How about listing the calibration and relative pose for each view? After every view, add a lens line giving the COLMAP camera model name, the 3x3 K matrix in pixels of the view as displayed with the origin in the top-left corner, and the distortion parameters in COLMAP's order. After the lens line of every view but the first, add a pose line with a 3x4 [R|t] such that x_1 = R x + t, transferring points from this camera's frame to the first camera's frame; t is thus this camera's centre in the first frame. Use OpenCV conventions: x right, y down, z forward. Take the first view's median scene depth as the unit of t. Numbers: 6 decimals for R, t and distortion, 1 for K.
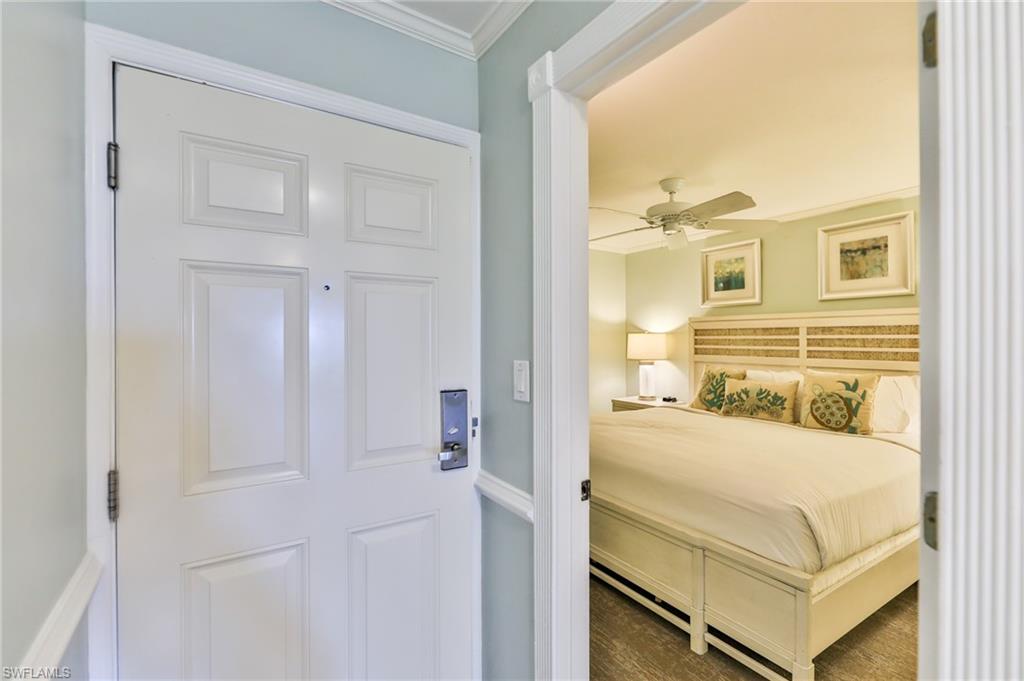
lens RADIAL K [[442.5, 0, 505.2], [0, 442.5, 341.8], [0, 0, 1]] dist [-0.001795, -0.002639]
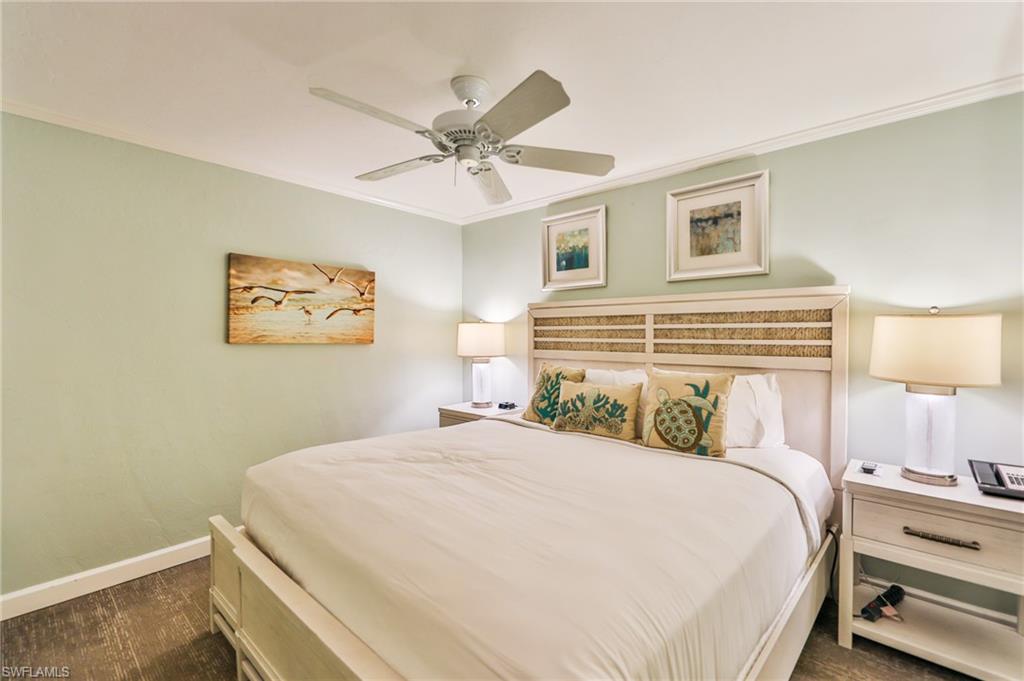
lens RADIAL K [[442.5, 0, 520.0], [0, 442.5, 346.5], [0, 0, 1]] dist [-0.001795, -0.002639]
pose [[0.960695, -0.005643, 0.277547, 0.230838], [-0.000124, 0.999785, 0.020754, 0.008671], [-0.277605, -0.019973, 0.960488, 0.301212]]
